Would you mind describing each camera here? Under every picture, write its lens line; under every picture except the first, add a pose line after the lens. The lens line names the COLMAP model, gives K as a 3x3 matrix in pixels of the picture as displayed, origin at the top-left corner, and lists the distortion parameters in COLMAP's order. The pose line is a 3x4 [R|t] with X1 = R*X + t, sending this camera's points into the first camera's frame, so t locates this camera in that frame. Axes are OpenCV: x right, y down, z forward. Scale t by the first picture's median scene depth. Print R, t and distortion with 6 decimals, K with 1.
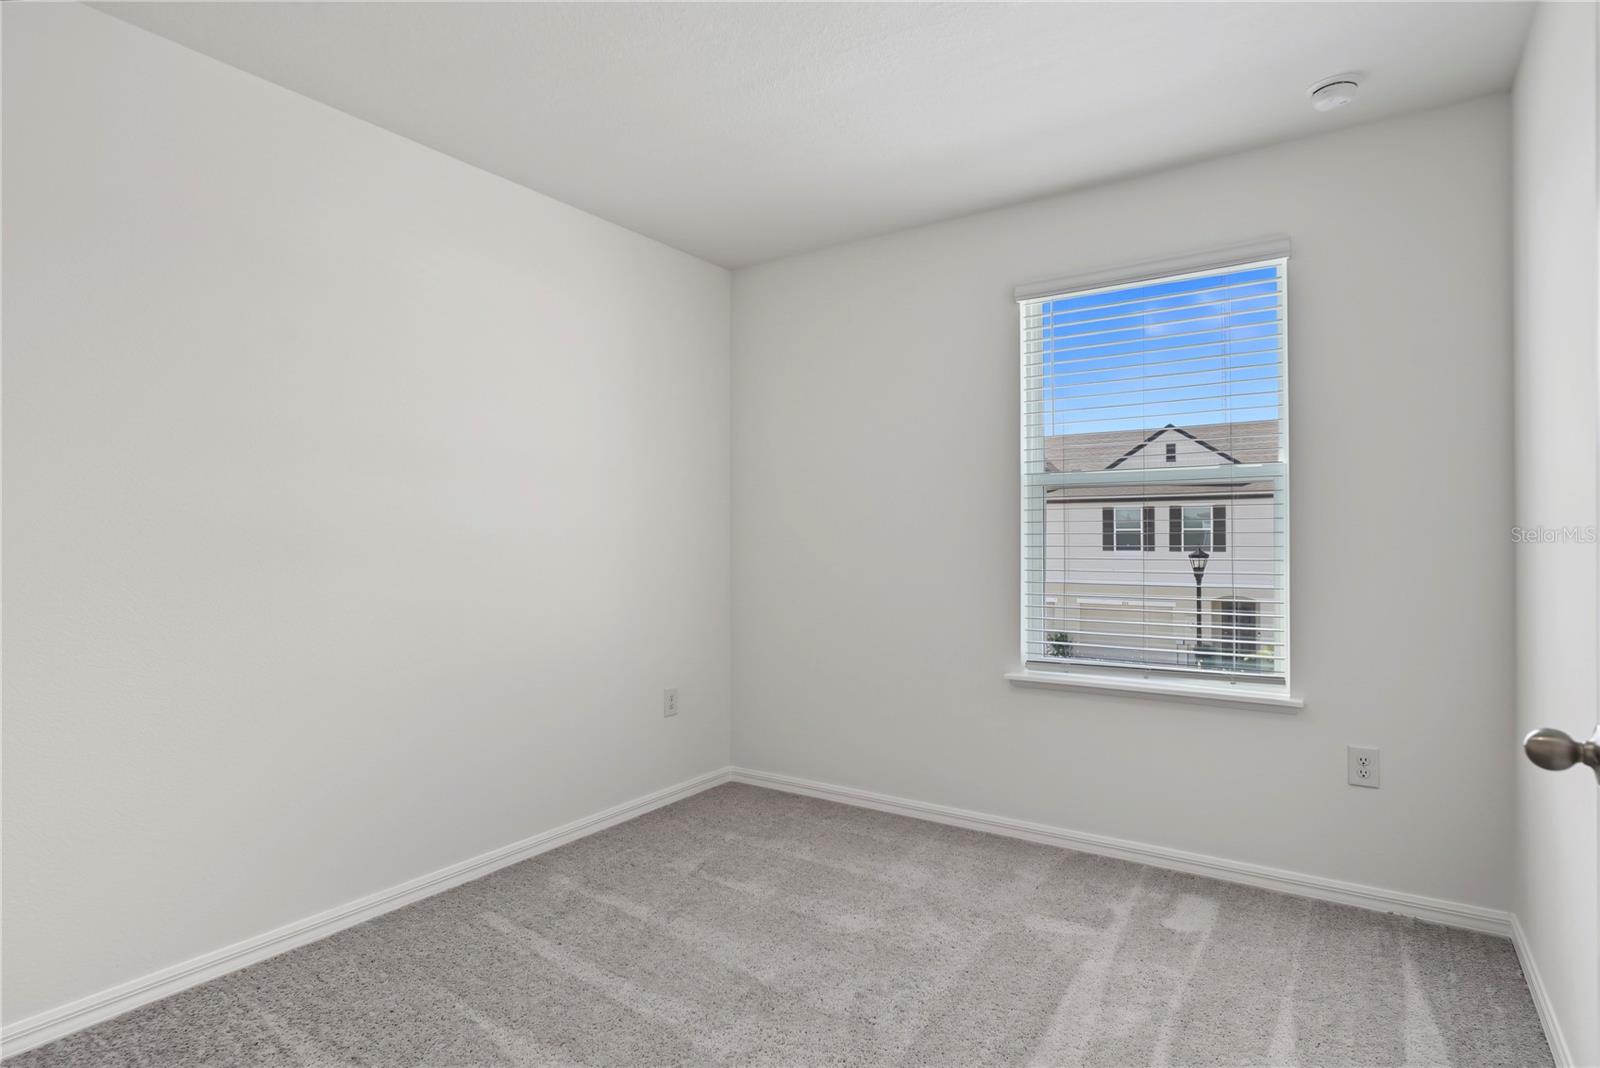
lens RADIAL K [[833.3, 0, 799.2], [0, 833.3, 532.3], [0, 0, 1]] dist [-0.004747, 0.001670]
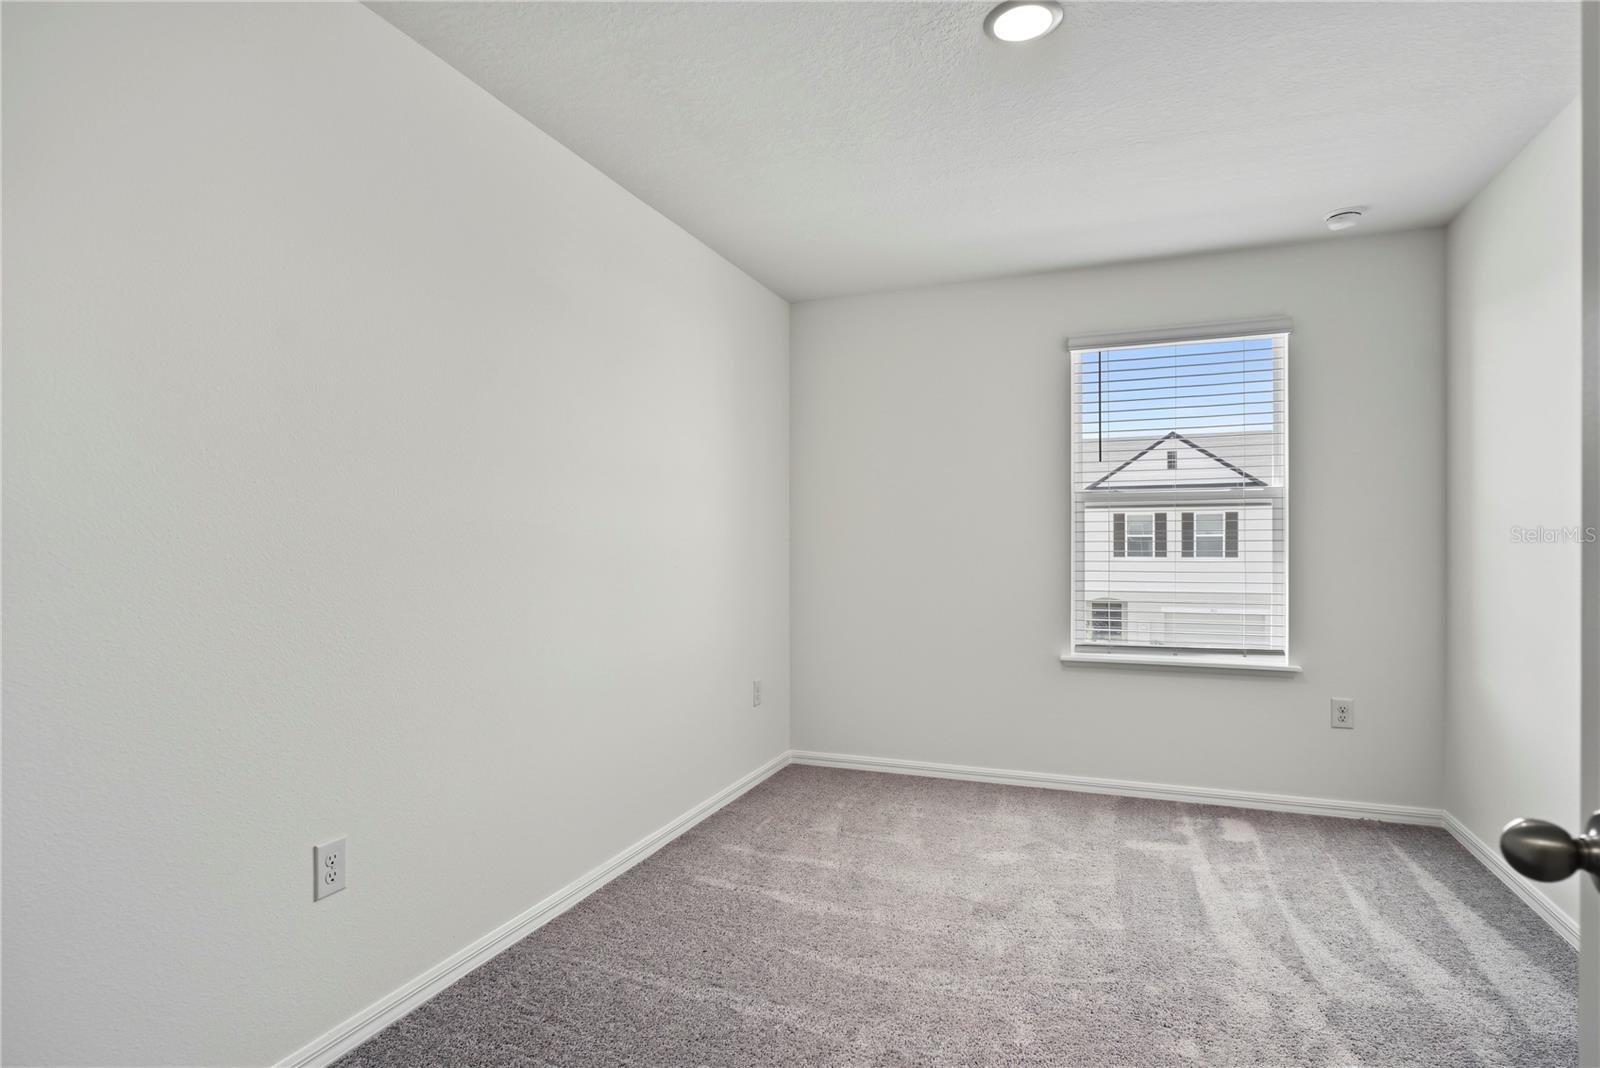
lens RADIAL K [[833.3, 0, 803.8], [0, 833.3, 541.5], [0, 0, 1]] dist [-0.004747, 0.001670]
pose [[0.974945, 0.003025, 0.222424, -0.463163], [-0.003548, 0.999992, 0.001952, 0.001950], [-0.222416, -0.002692, 0.974948, -0.121080]]
